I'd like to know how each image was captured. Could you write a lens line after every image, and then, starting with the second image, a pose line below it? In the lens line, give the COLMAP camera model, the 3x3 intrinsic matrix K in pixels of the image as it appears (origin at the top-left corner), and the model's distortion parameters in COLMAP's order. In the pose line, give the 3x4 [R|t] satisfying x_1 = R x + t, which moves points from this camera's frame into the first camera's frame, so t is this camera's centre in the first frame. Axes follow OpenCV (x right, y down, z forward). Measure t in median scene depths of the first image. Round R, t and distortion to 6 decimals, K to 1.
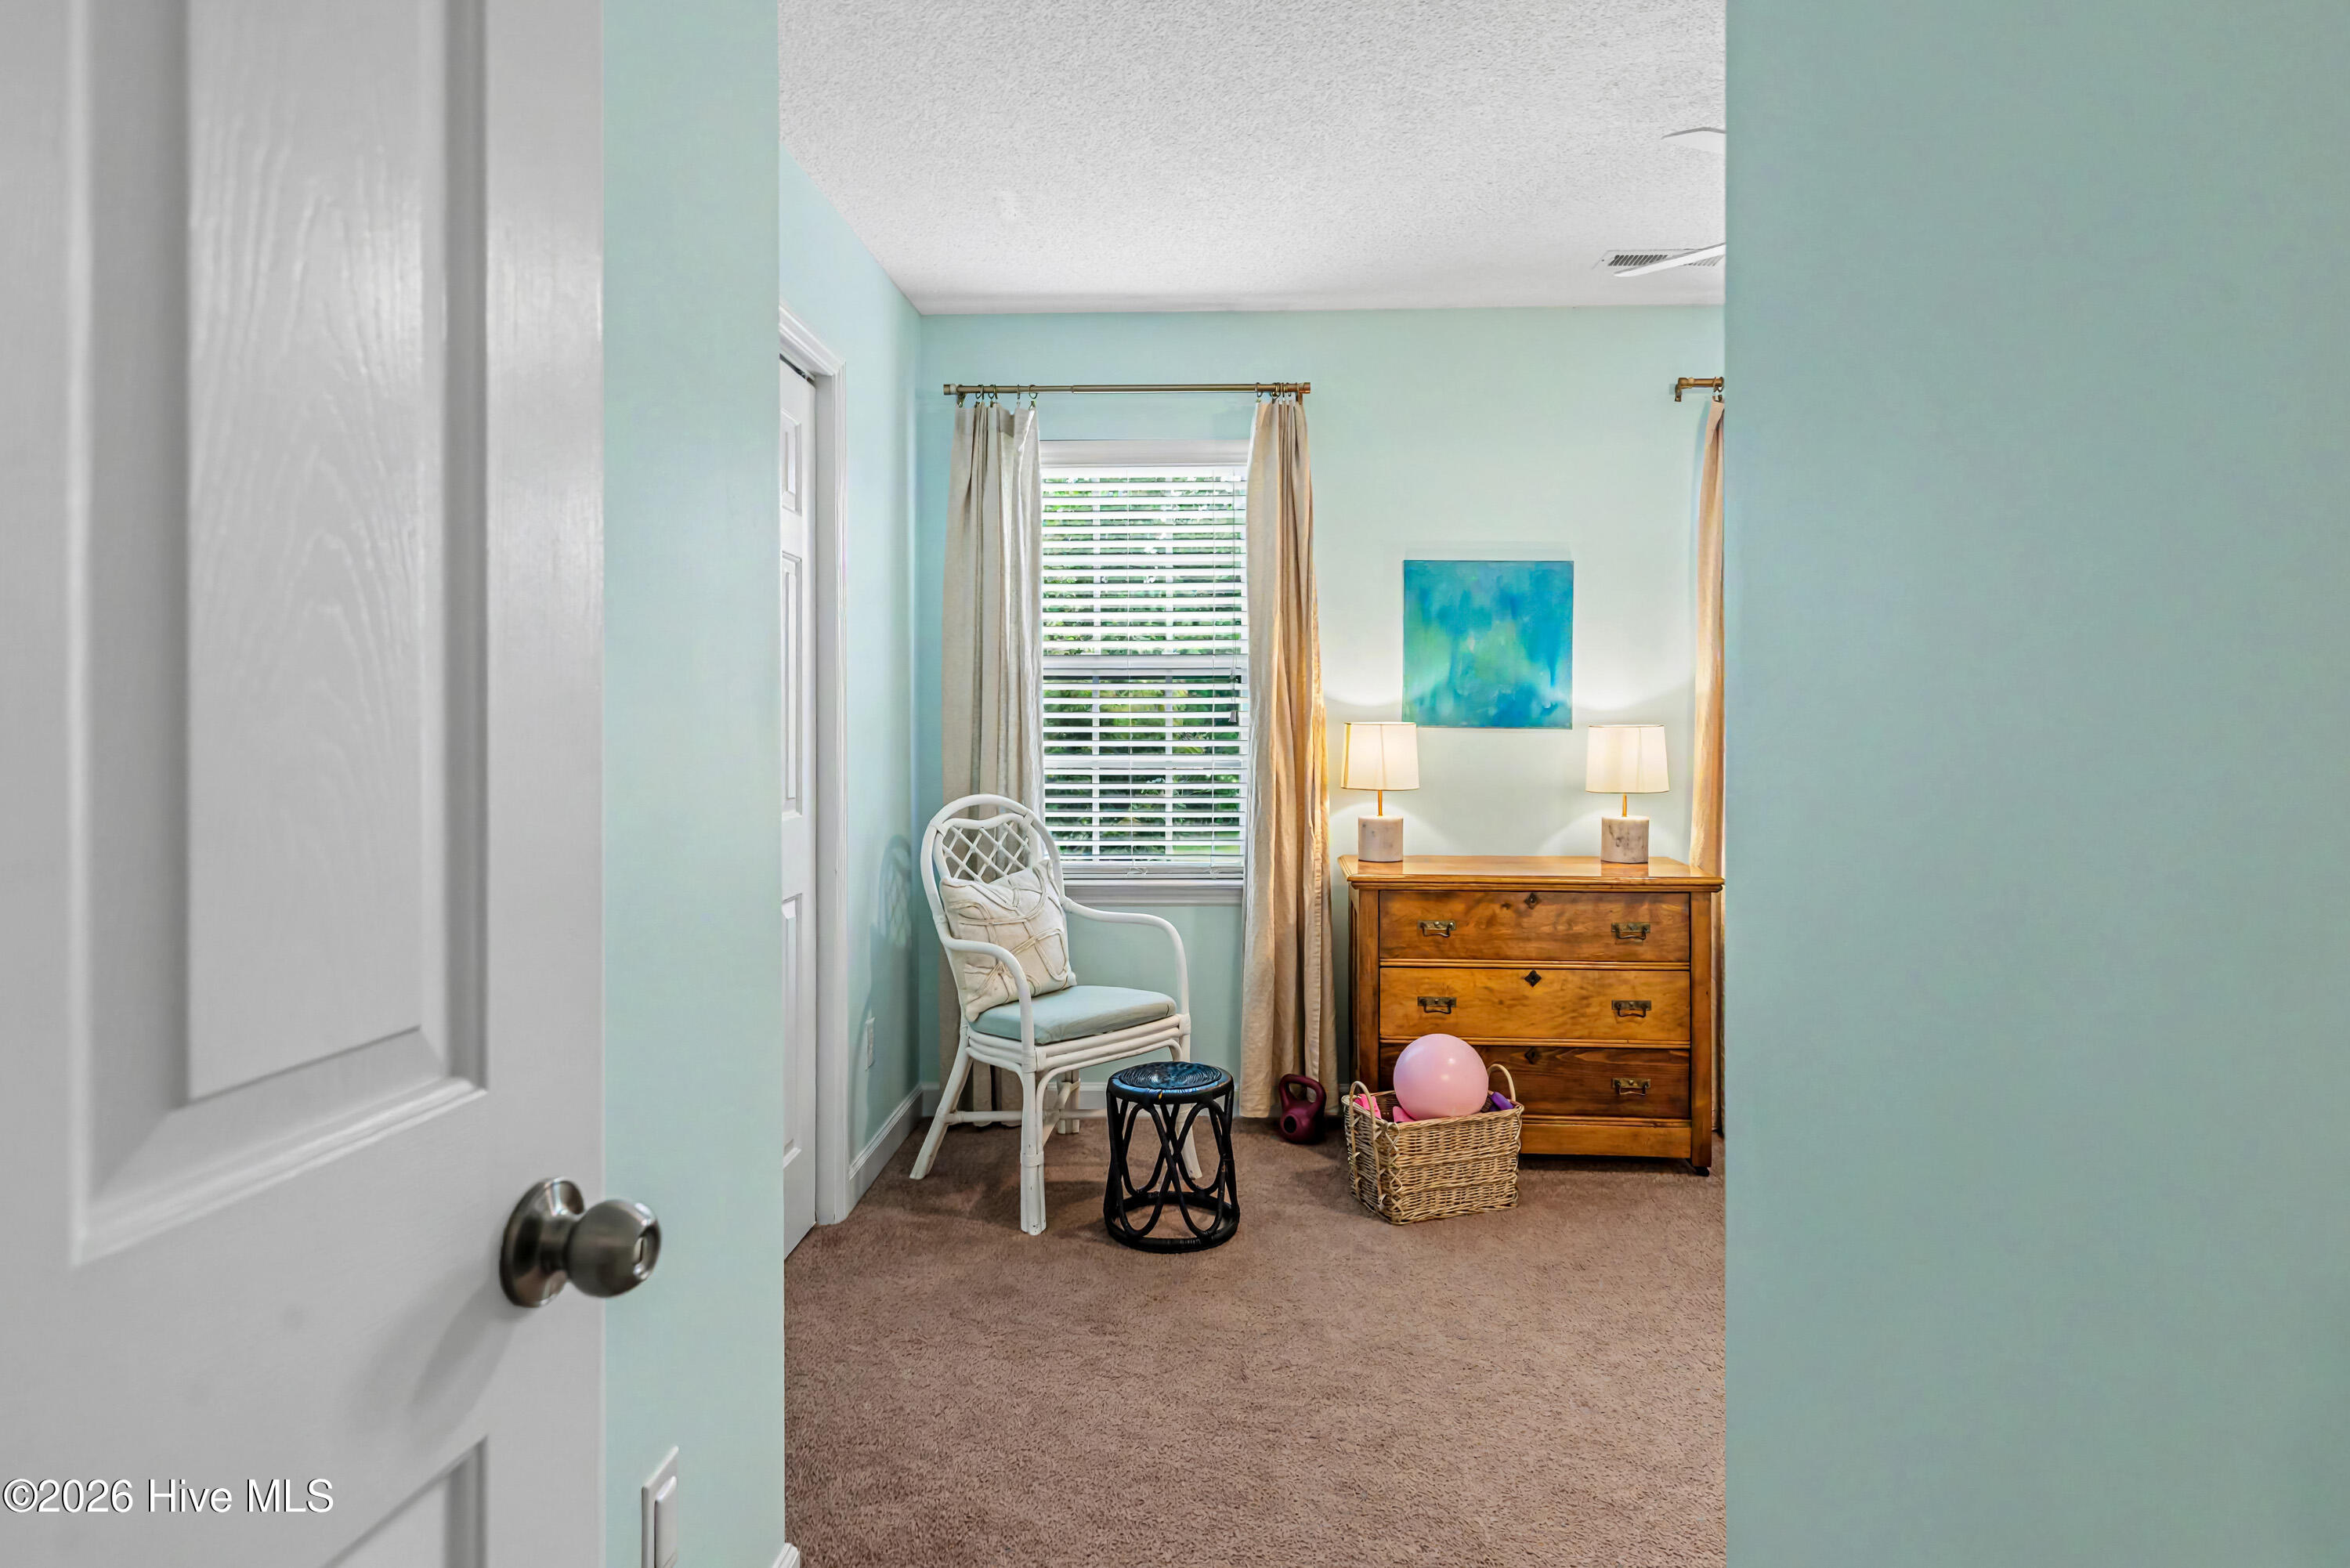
lens RADIAL K [[1297.7, 0, 1188.5], [0, 1297.7, 716.0], [0, 0, 1]] dist [0.016387, -0.000154]
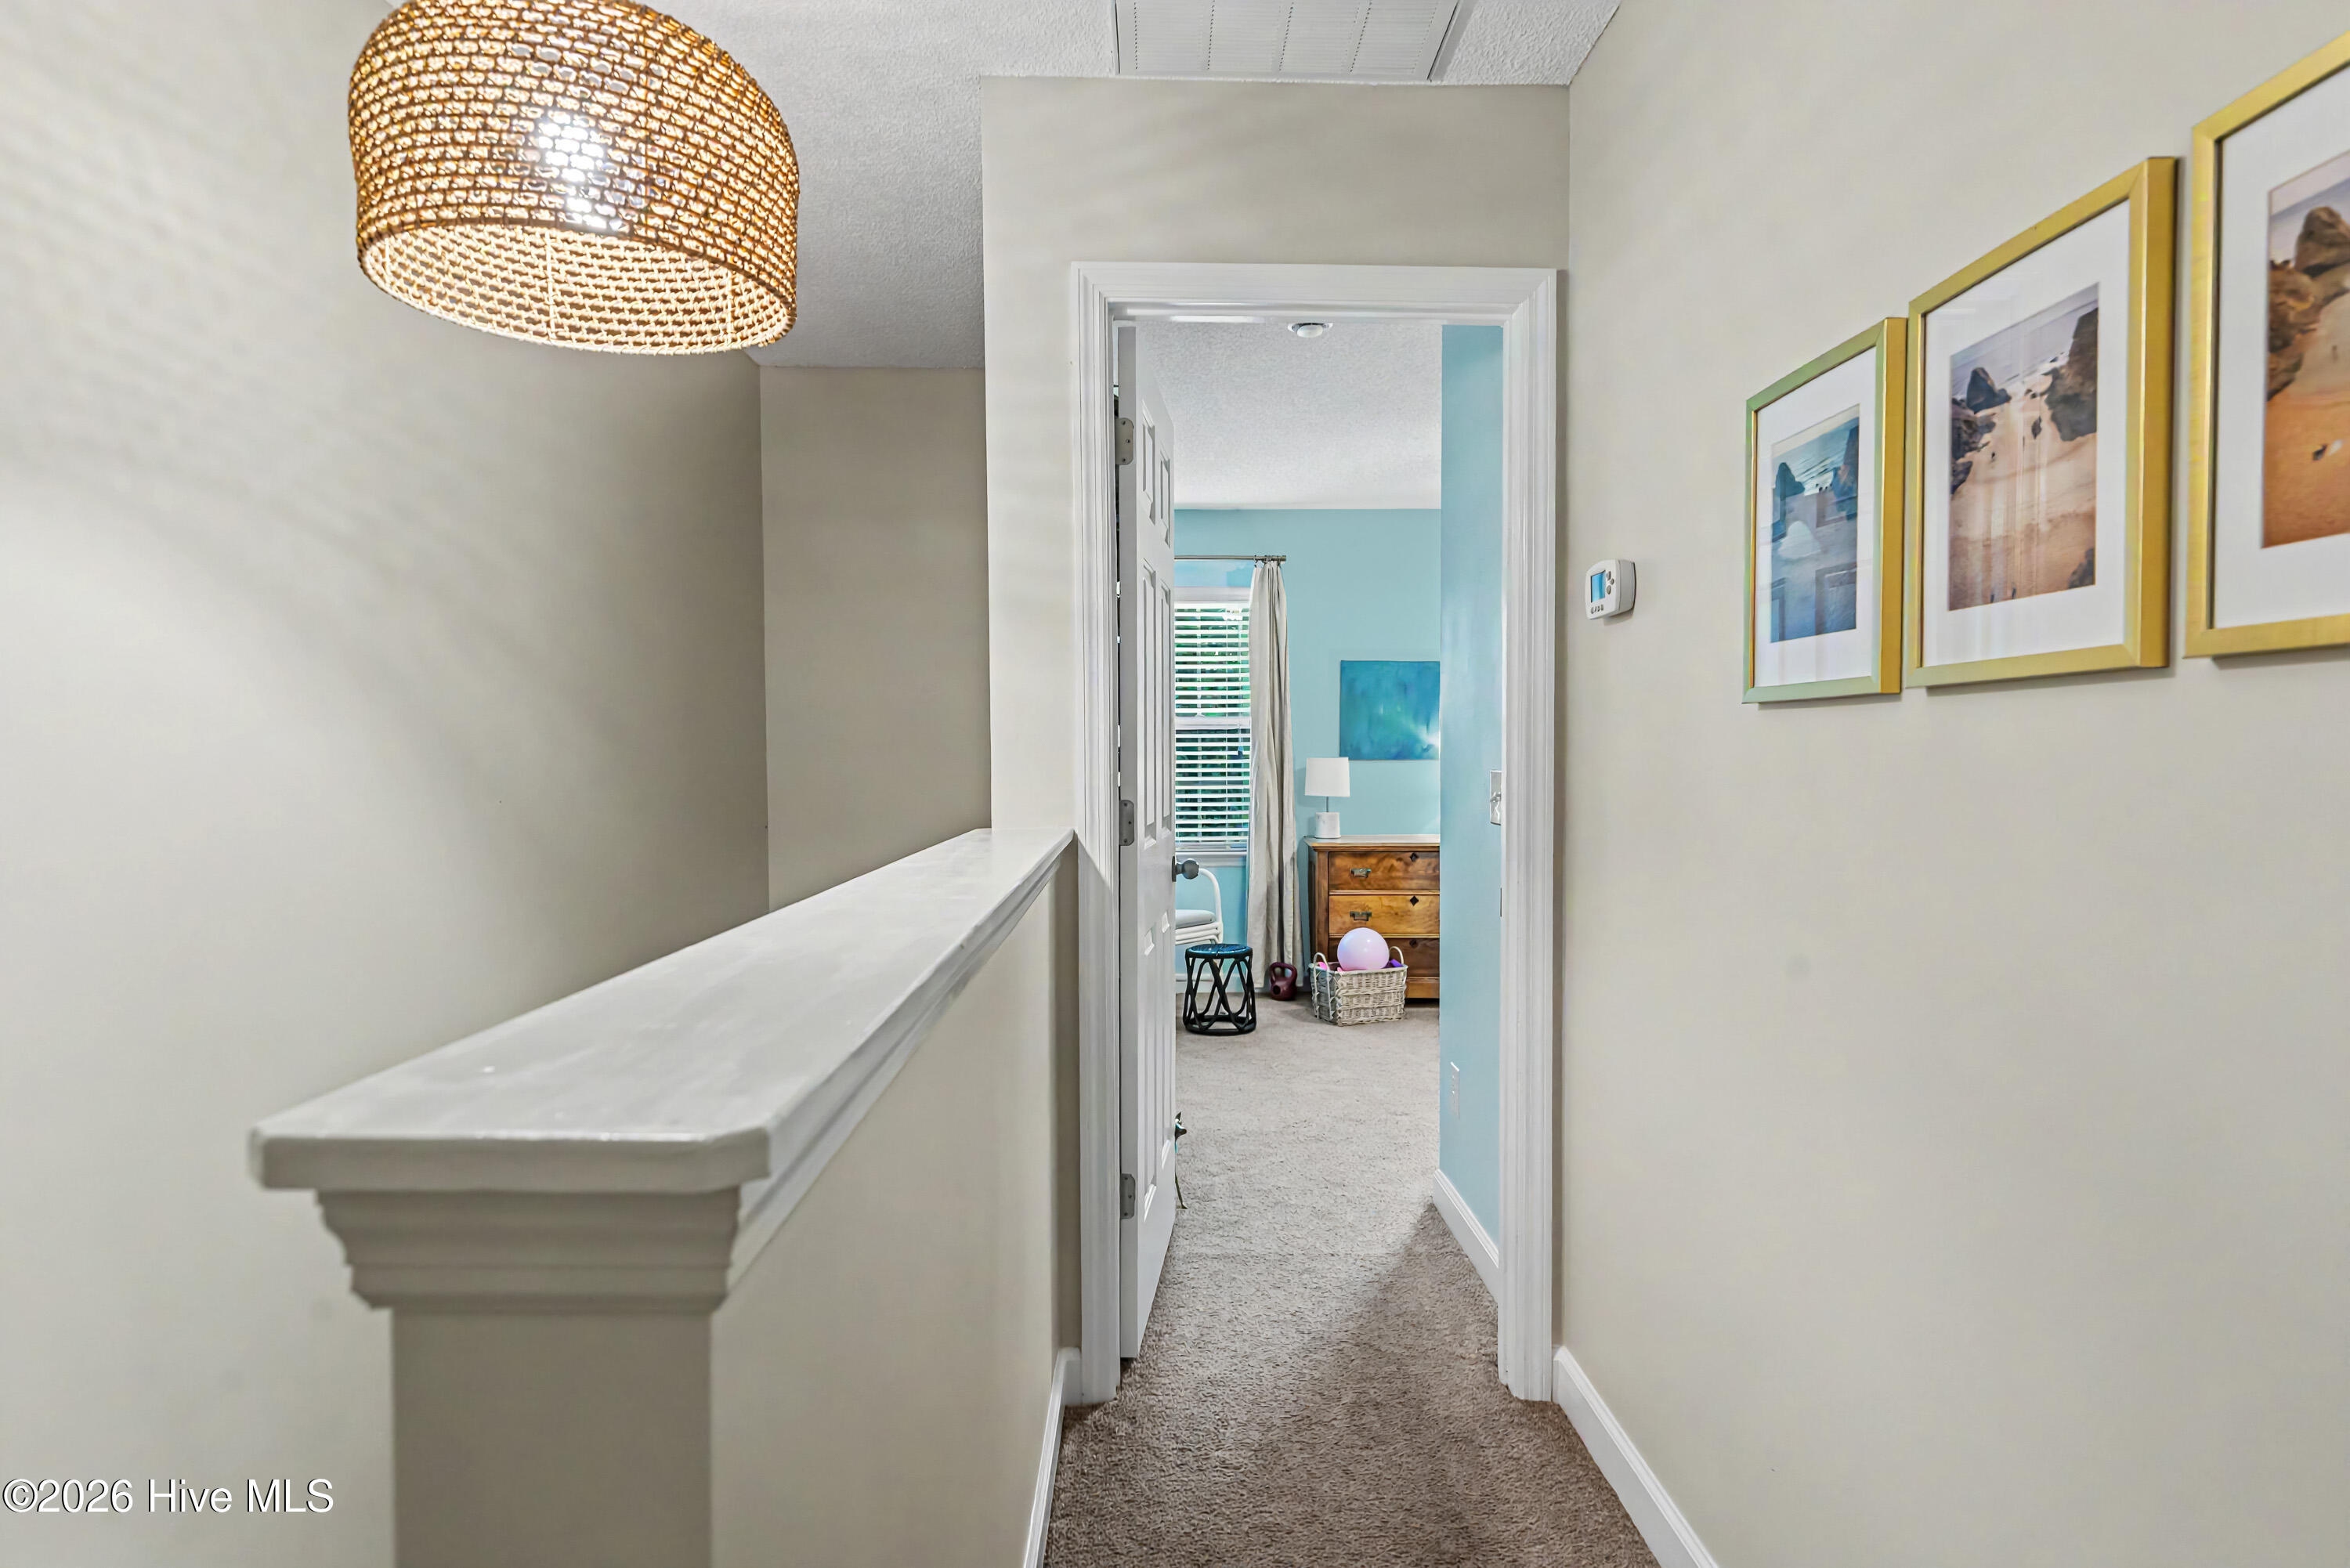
lens RADIAL K [[1305.2, 0, 1175.0], [0, 1305.2, 784.0], [0, 0, 1]] dist [0.000361, -0.000048]
pose [[0.998363, -0.003620, 0.057083, -0.162684], [0.002369, 0.999756, 0.021959, 0.002279], [-0.057149, -0.021788, 0.998128, -0.758219]]
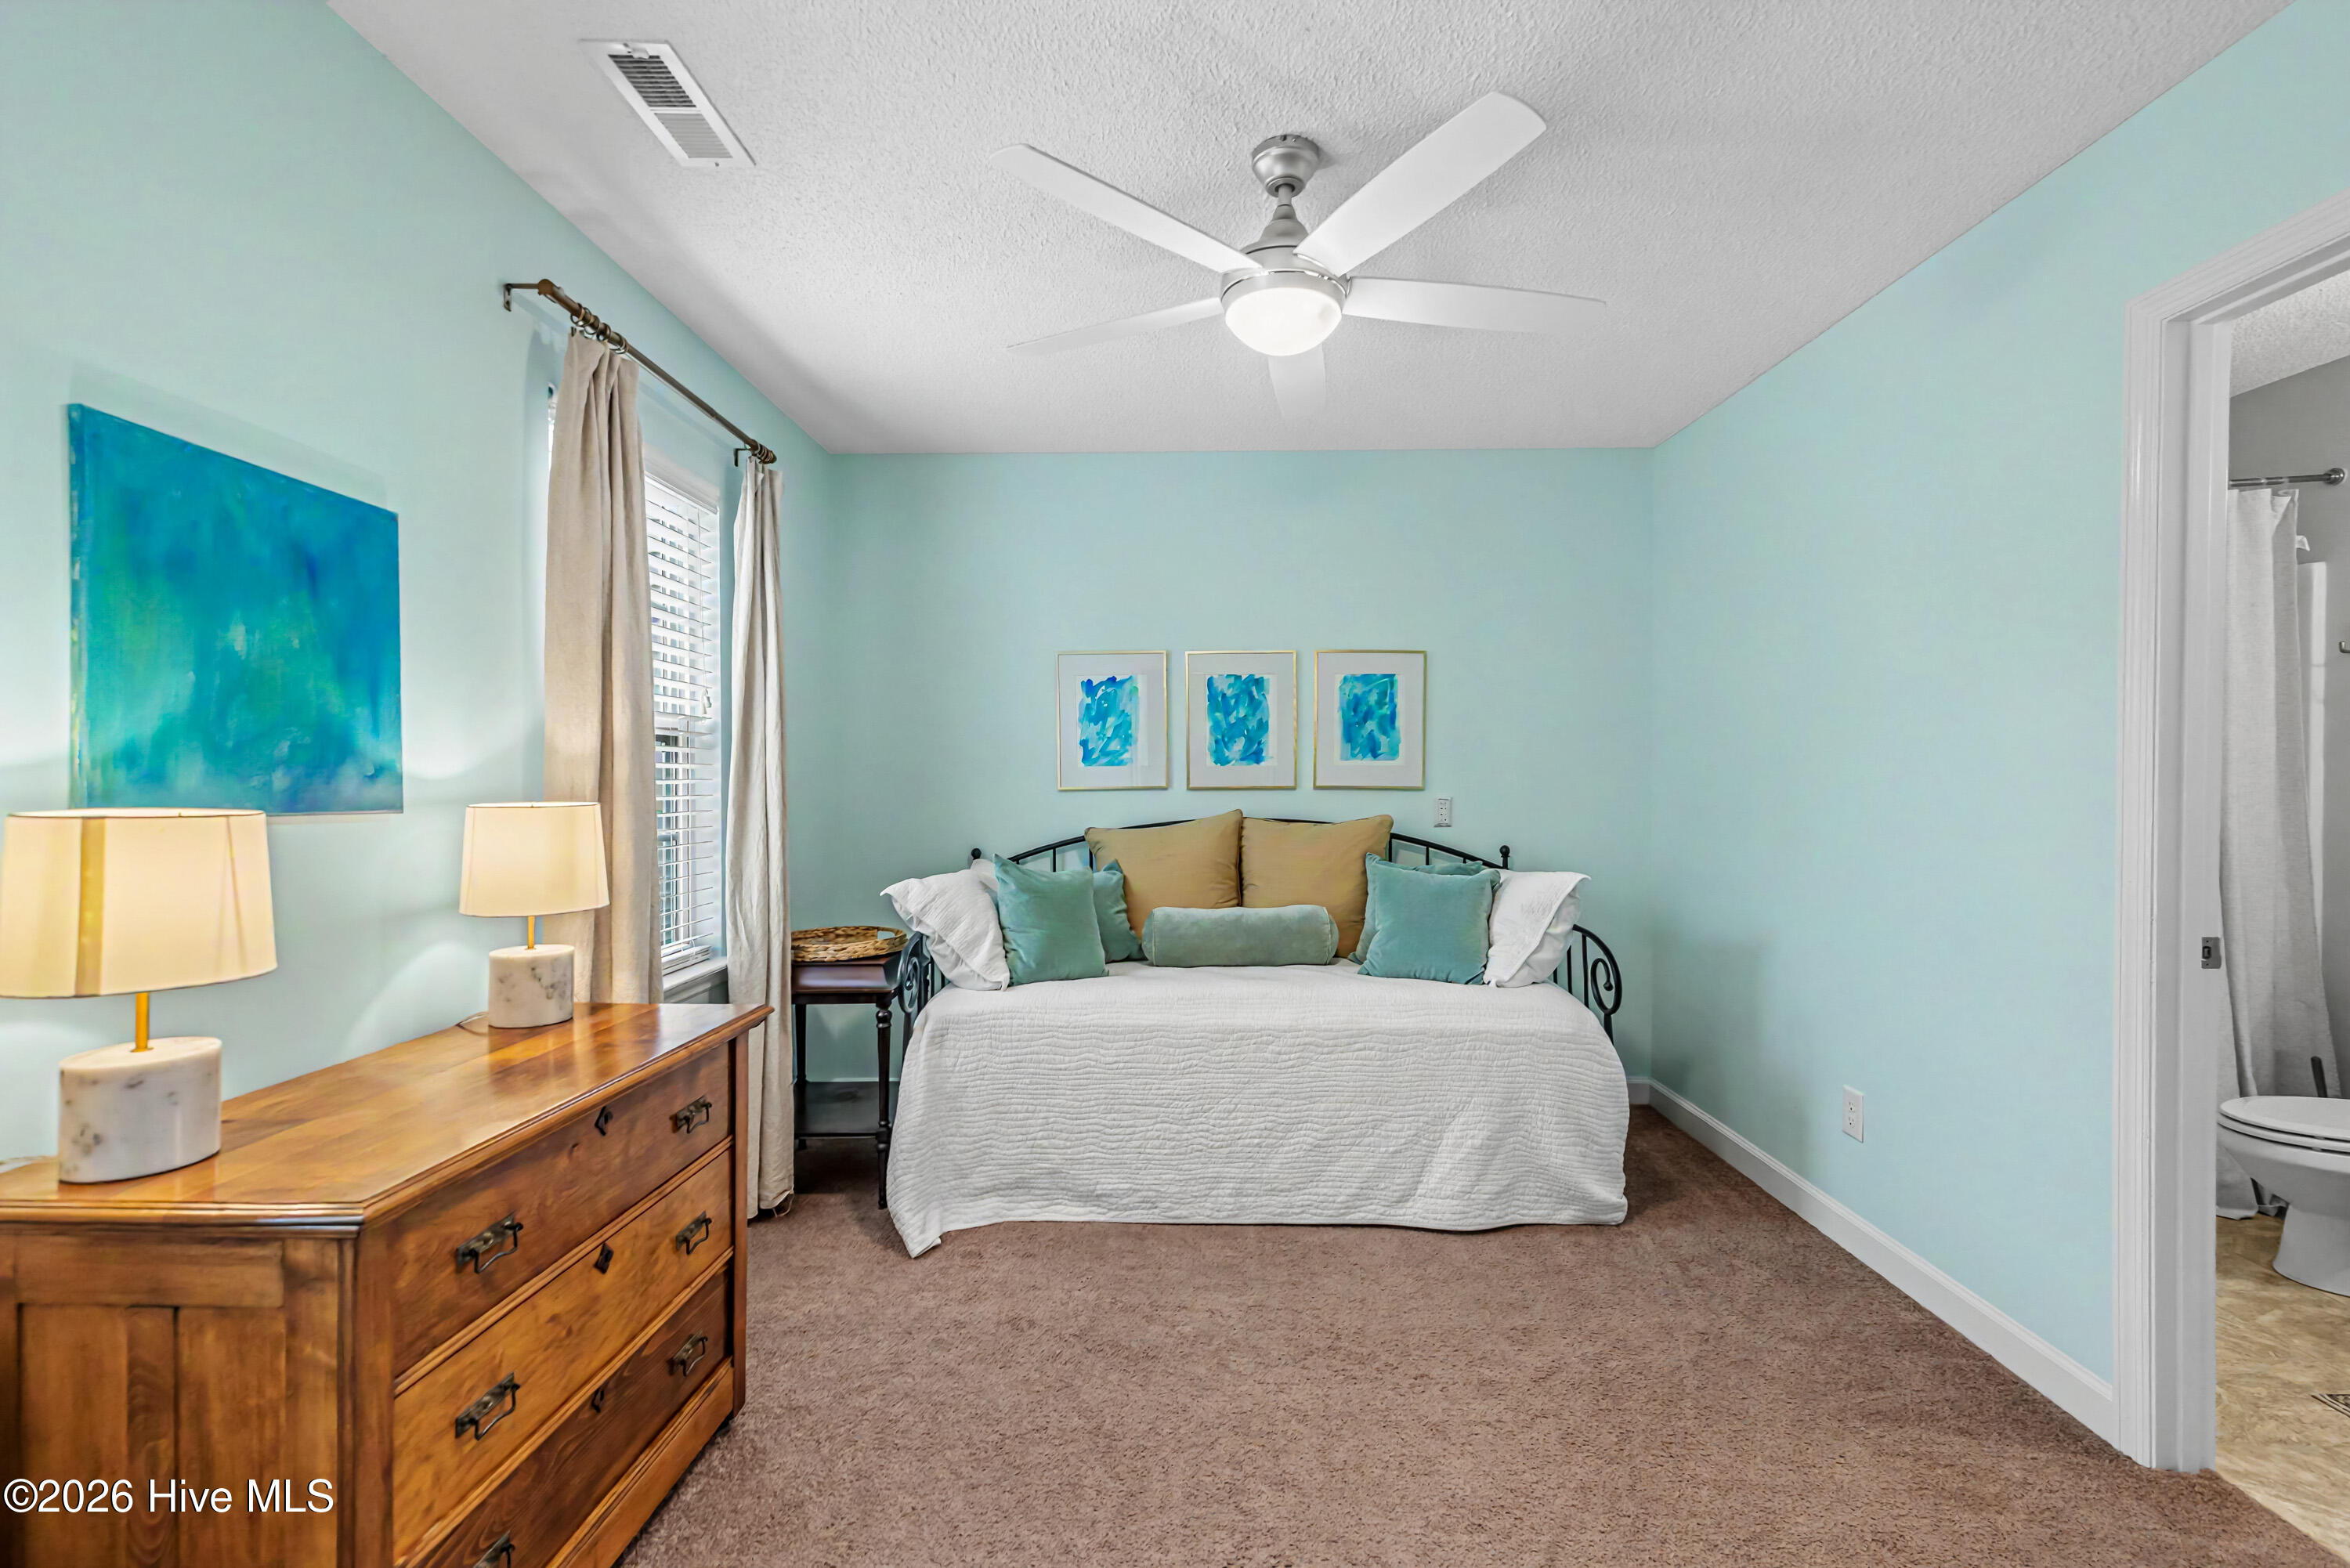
lens RADIAL K [[1060.0, 0, 1175.0], [0, 1060.0, 784.0], [0, 0, 1]] dist [0.015175, 0.000002]
pose [[-0.026585, -0.006775, 0.999624, -0.198179], [0.002178, 0.999974, 0.006835, -0.005018], [-0.999644, 0.002359, -0.026570, 0.760368]]
